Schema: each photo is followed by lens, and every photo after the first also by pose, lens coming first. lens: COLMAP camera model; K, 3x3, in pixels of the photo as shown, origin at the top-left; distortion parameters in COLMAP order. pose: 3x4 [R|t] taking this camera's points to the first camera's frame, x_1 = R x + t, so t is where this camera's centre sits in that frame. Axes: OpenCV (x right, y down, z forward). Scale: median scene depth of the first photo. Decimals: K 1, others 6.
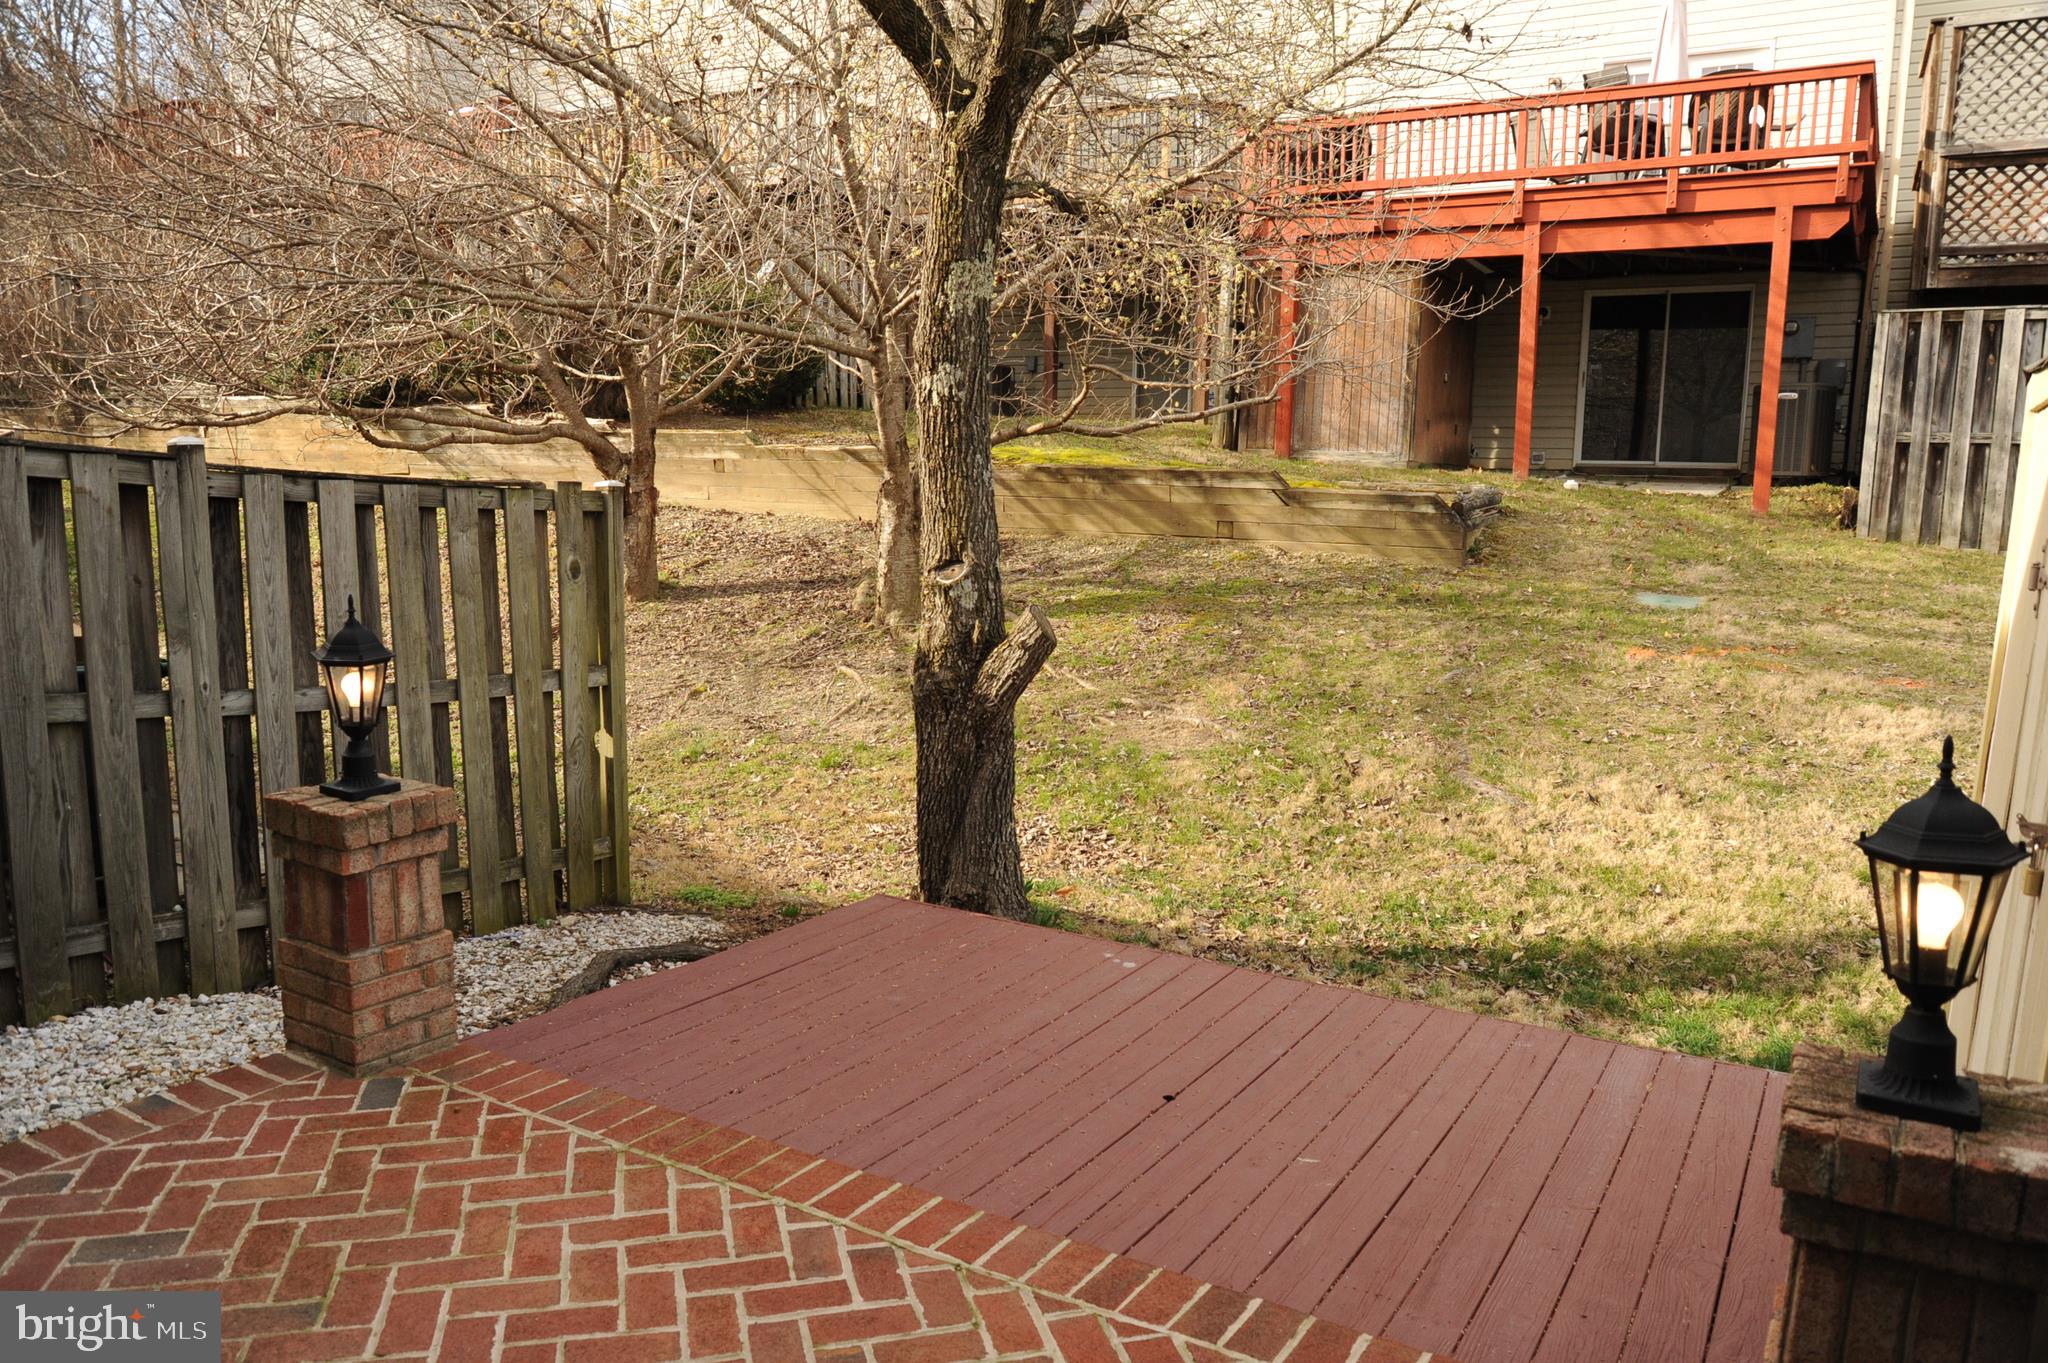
lens RADIAL K [[1418.7, 0, 1024.0], [0, 1418.7, 681.5], [0, 0, 1]] dist [-0.076284, 0.034302]
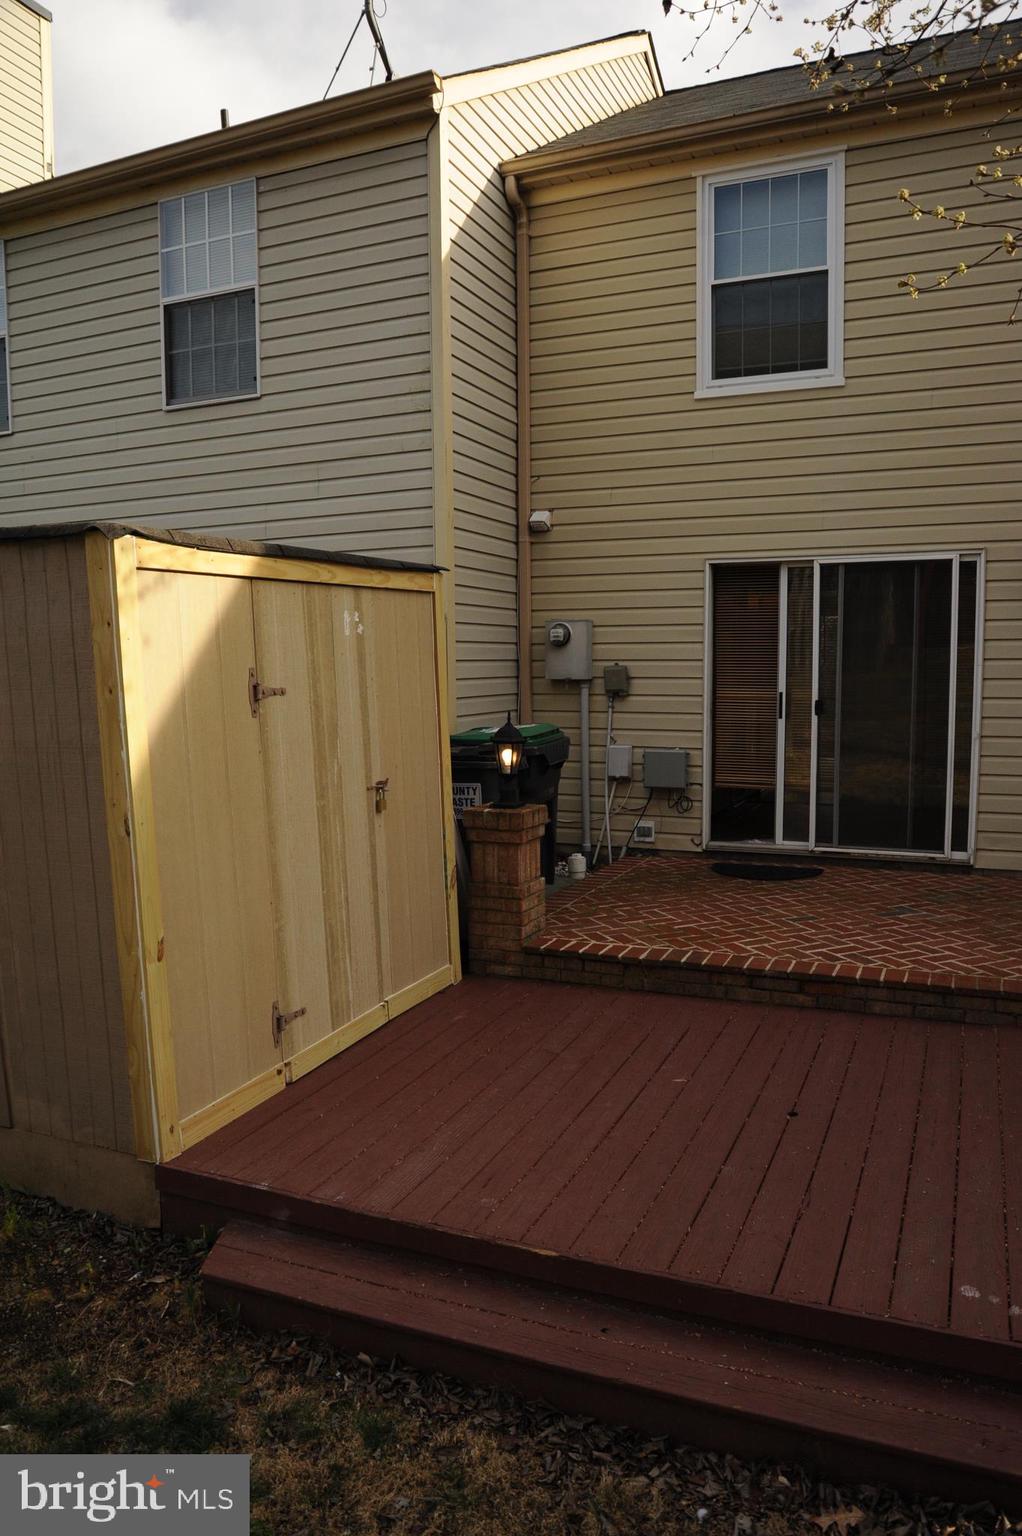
lens RADIAL K [[1095.3, 0, 530.7], [0, 1095.3, 775.5], [0, 0, 1]] dist [-0.074247, 0.042843]
pose [[-0.987836, 0.011247, -0.155092, 0.683084], [-0.027310, 0.969329, 0.244243, -0.343494], [0.153082, 0.245508, -0.957231, 2.534881]]
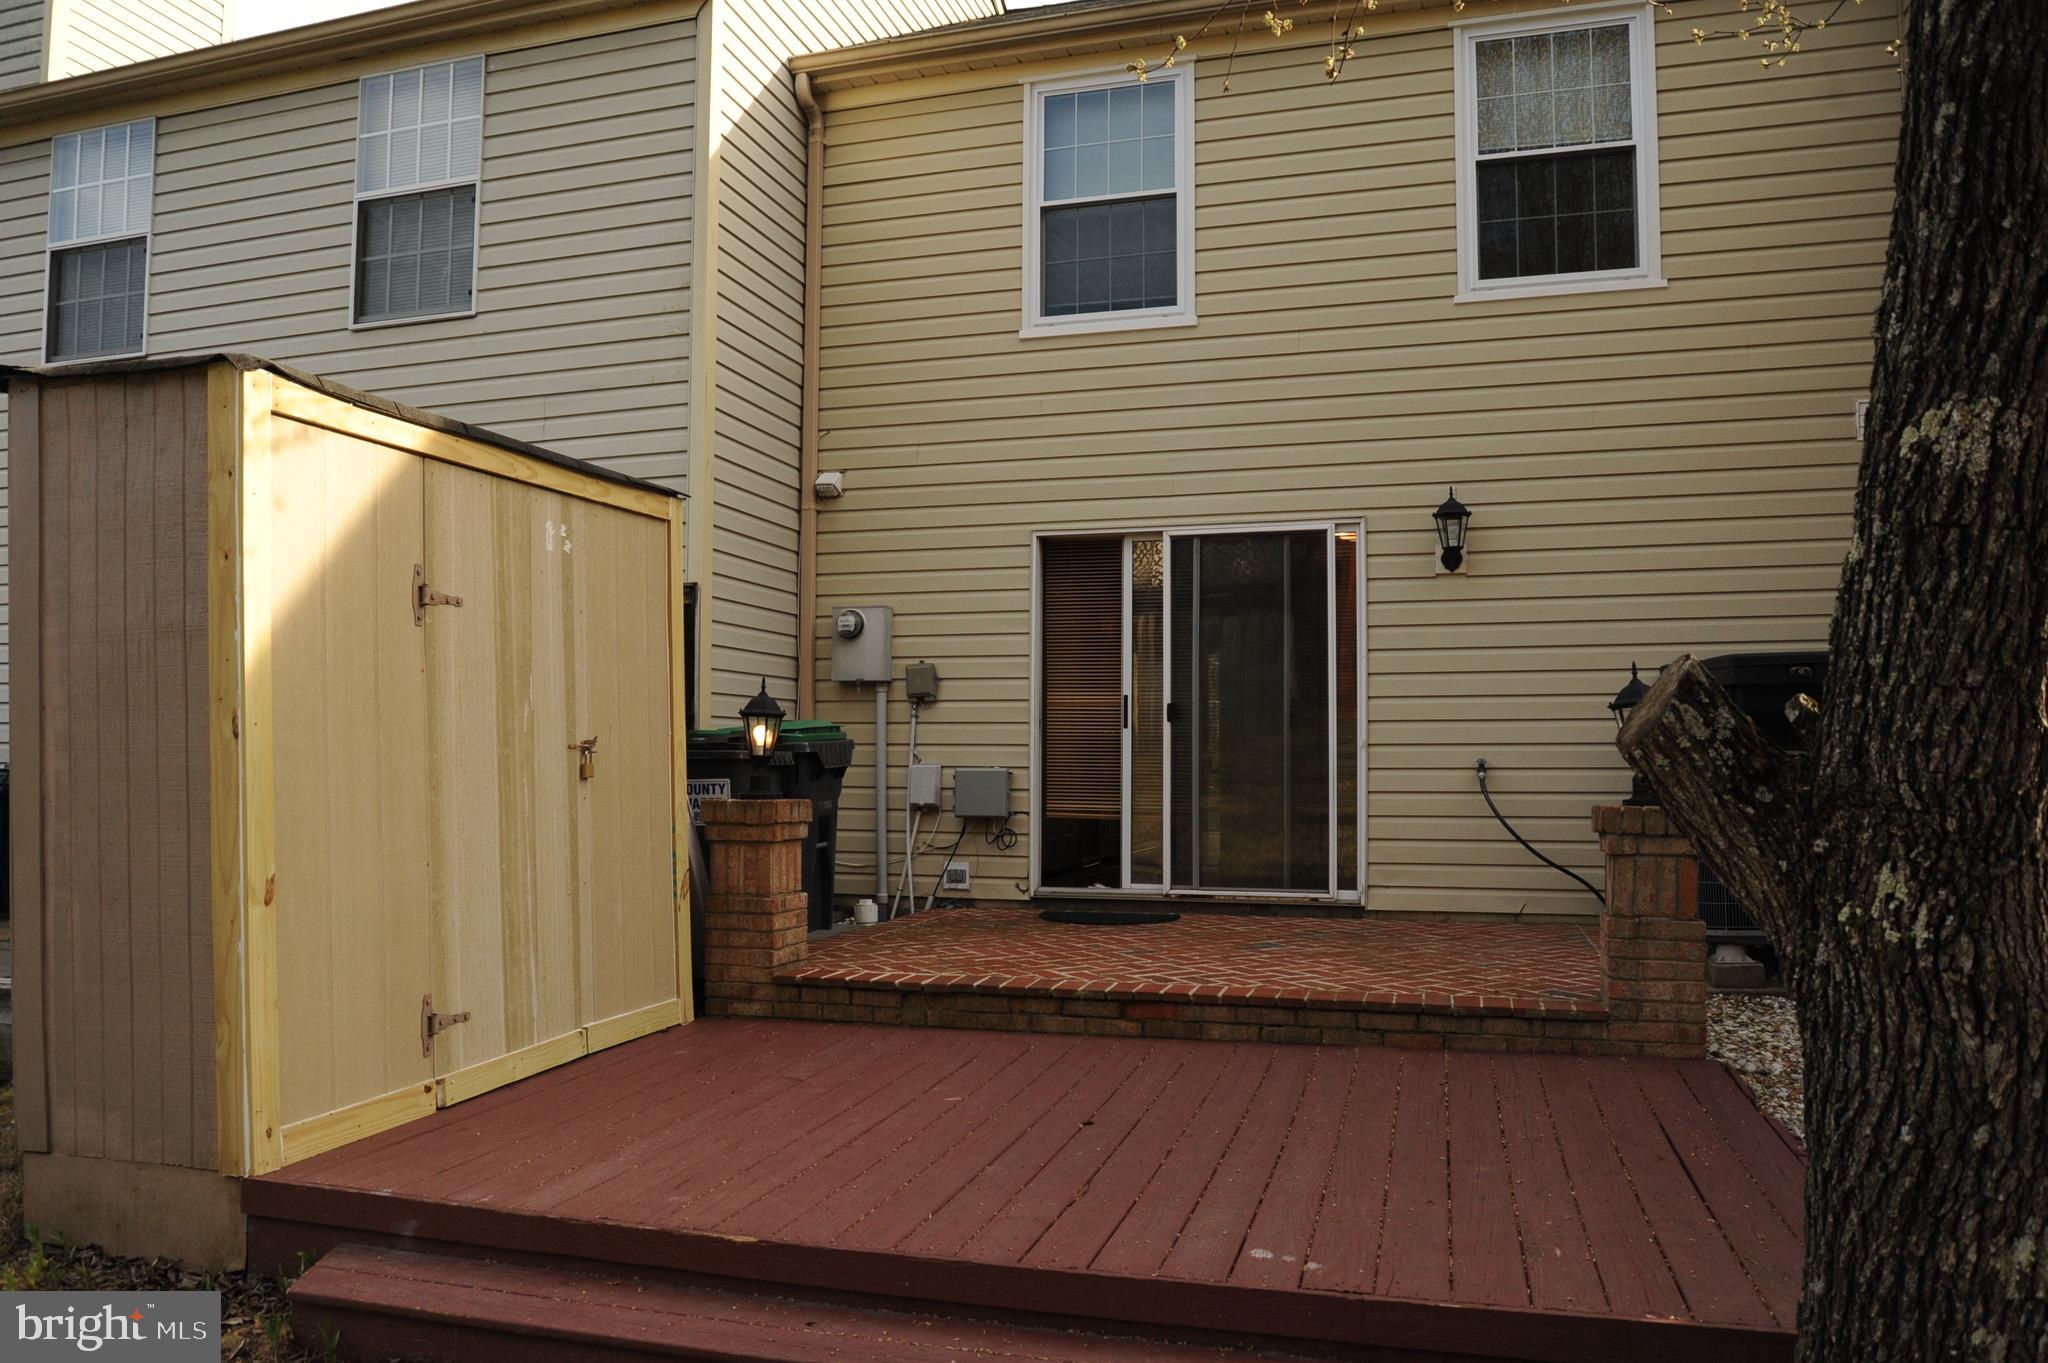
lens RADIAL K [[1455.3, 0, 1015.2], [0, 1455.3, 689.2], [0, 0, 1]] dist [-0.072635, 0.033788]
pose [[-0.964873, -0.025709, -0.261455, 0.610207], [-0.053360, 0.993634, 0.099216, -0.180769], [0.257240, 0.109682, -0.960103, 2.698091]]
